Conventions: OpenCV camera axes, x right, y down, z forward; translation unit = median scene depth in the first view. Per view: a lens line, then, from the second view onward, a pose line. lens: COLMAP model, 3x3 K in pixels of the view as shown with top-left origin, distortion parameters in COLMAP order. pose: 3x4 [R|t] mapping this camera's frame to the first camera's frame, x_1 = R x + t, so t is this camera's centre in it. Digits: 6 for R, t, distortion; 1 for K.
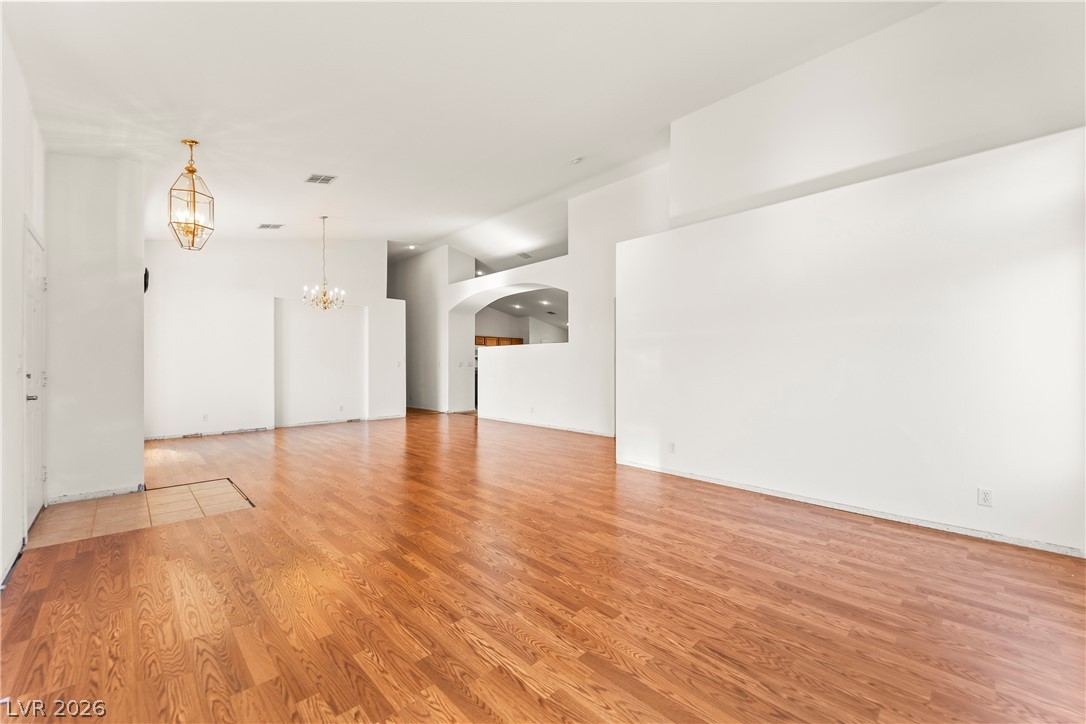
lens RADIAL K [[433.7, 0, 538.1], [0, 433.7, 364.4], [0, 0, 1]] dist [0.019355, -0.010129]
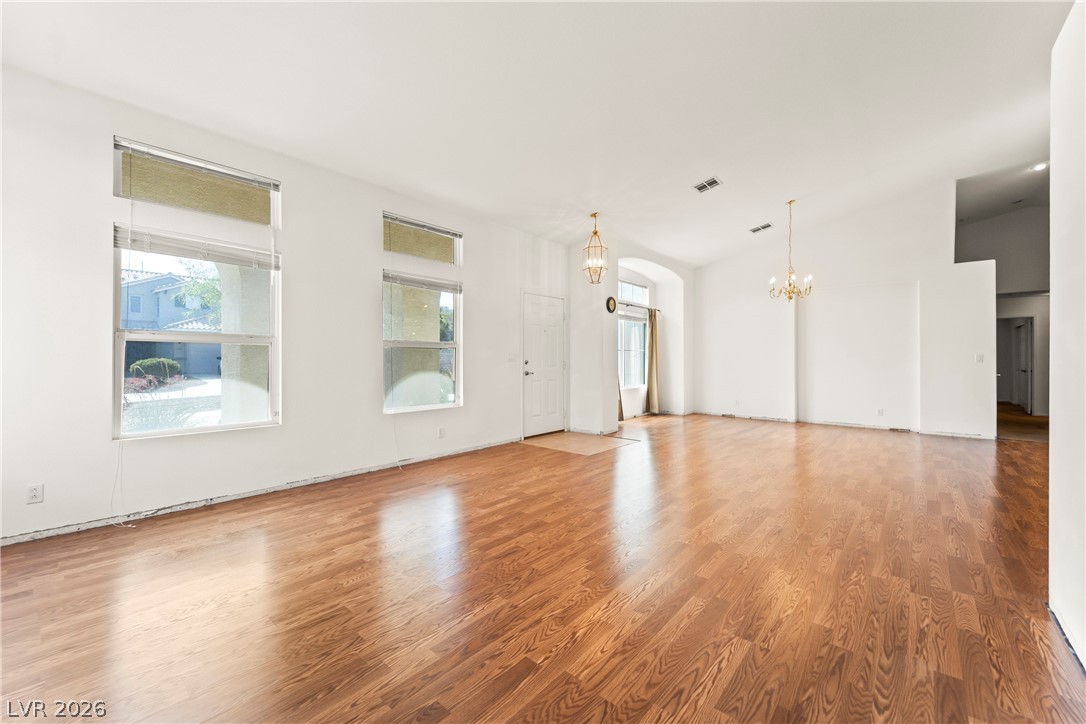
lens RADIAL K [[433.7, 0, 537.3], [0, 433.7, 359.0], [0, 0, 1]] dist [0.019355, -0.010129]
pose [[0.079596, 0.000159, -0.996827, 0.897488], [-0.001187, 0.999999, 0.000064, 0.006280], [0.996826, 0.001178, 0.079596, 0.833093]]
